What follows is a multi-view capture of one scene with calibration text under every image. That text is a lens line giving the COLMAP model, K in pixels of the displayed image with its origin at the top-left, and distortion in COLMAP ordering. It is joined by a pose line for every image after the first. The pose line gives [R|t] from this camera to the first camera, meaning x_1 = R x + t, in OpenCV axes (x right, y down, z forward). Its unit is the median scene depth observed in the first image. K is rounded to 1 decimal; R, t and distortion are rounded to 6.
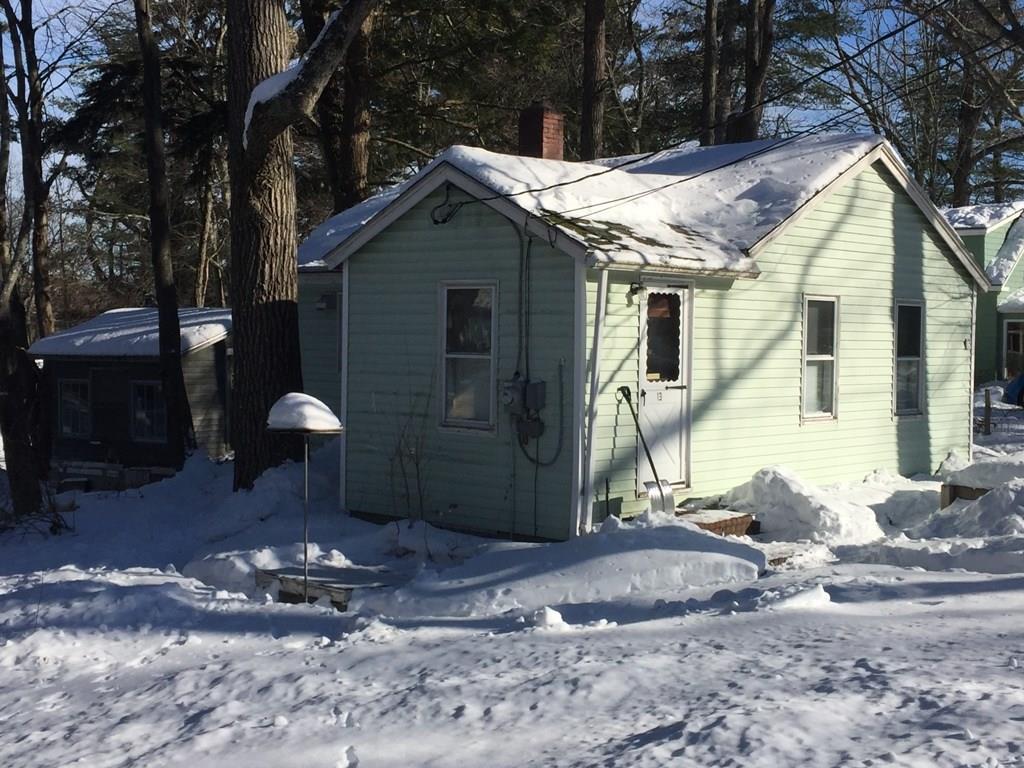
lens RADIAL K [[1417.5, 0, 512.0], [0, 1417.5, 384.0], [0, 0, 1]] dist [0.049692, -0.016319]
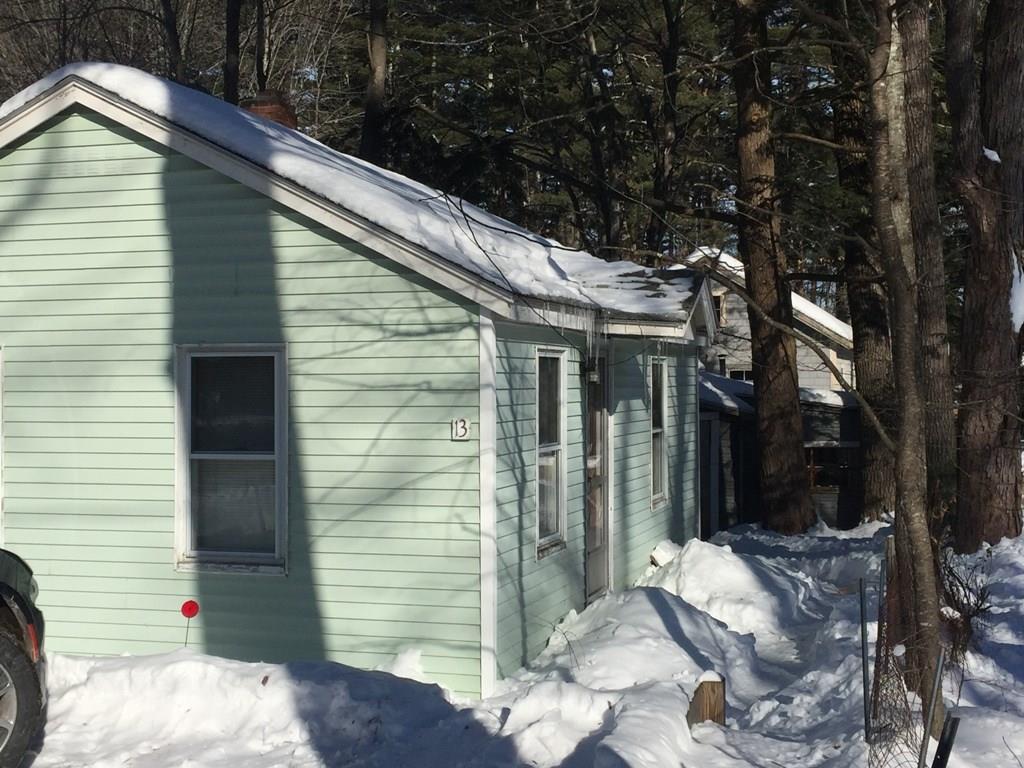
lens RADIAL K [[1417.5, 0, 512.0], [0, 1417.5, 384.0], [0, 0, 1]] dist [0.049692, -0.016319]
pose [[0.424081, -0.018799, -0.905429, 0.924612], [-0.023495, 0.999220, -0.031751, -0.034879], [0.905319, 0.034738, 0.423308, 1.004223]]
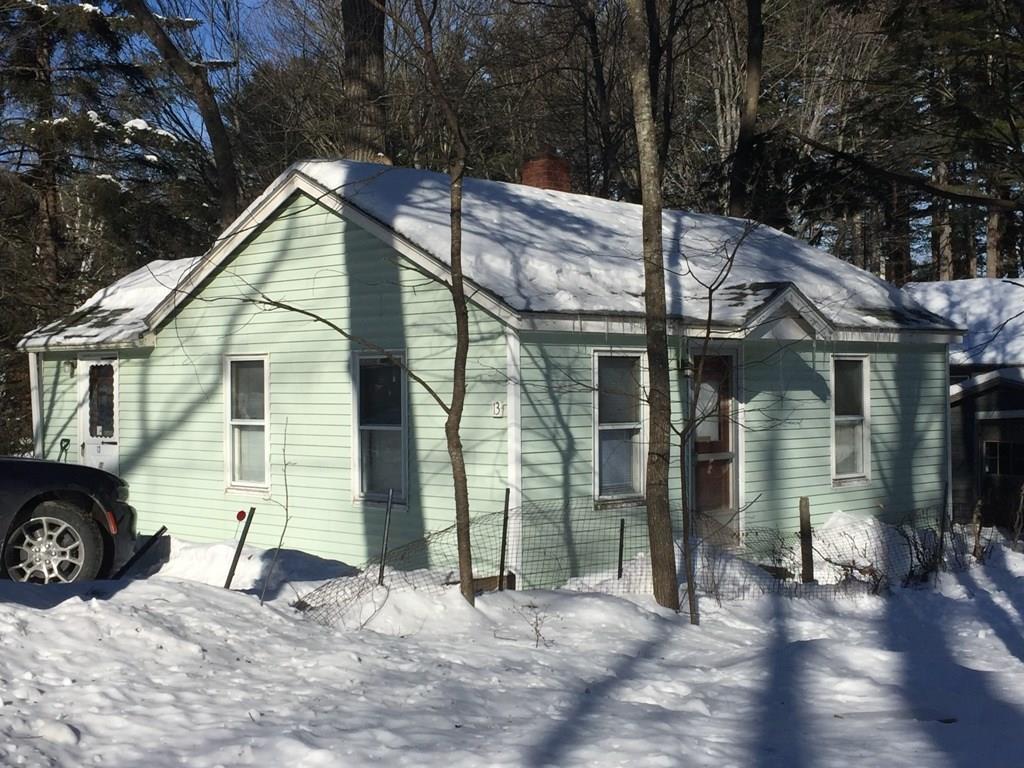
lens RADIAL K [[1417.5, 0, 512.0], [0, 1417.5, 384.0], [0, 0, 1]] dist [0.049692, -0.016319]
pose [[-0.039066, -0.018883, -0.999058, 1.191581], [-0.034856, 0.999239, -0.017523, -0.034820], [0.998629, 0.034138, -0.039695, 1.269675]]
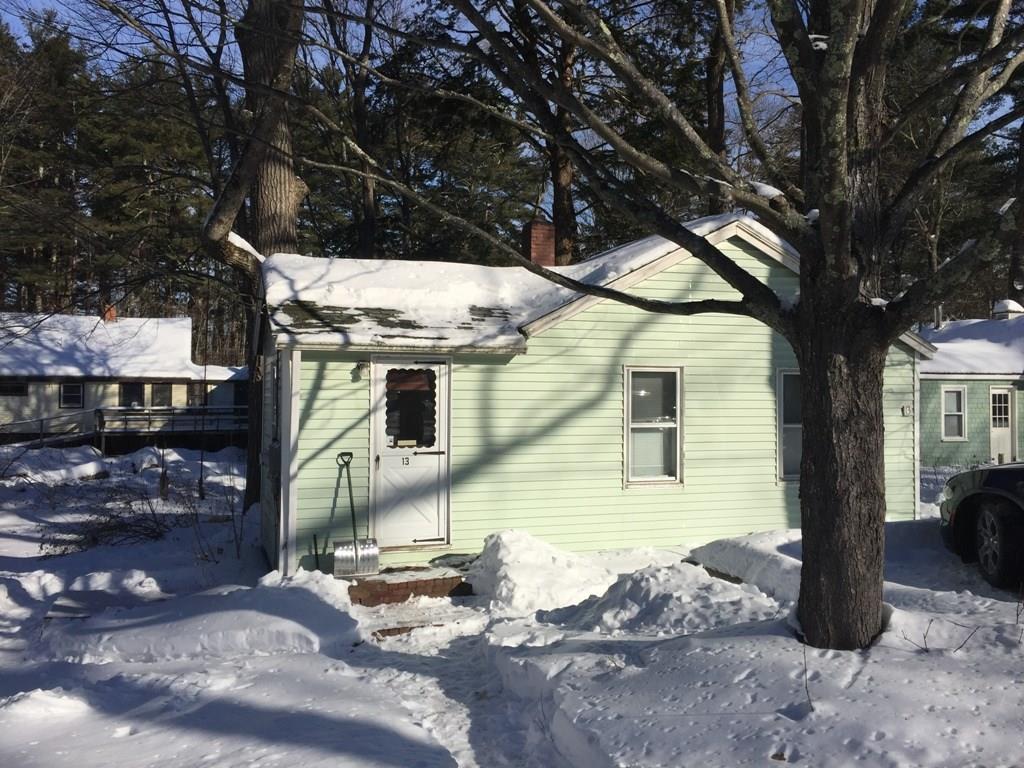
lens RADIAL K [[874.1, 0, 509.0], [0, 874.1, 383.5], [0, 0, 1]] dist [0.101679, -0.149685]
pose [[0.878703, -0.012397, -0.477208, 0.458542], [-0.010090, 0.998957, -0.044530, -0.020338], [0.477262, 0.043944, 0.877661, 0.388535]]
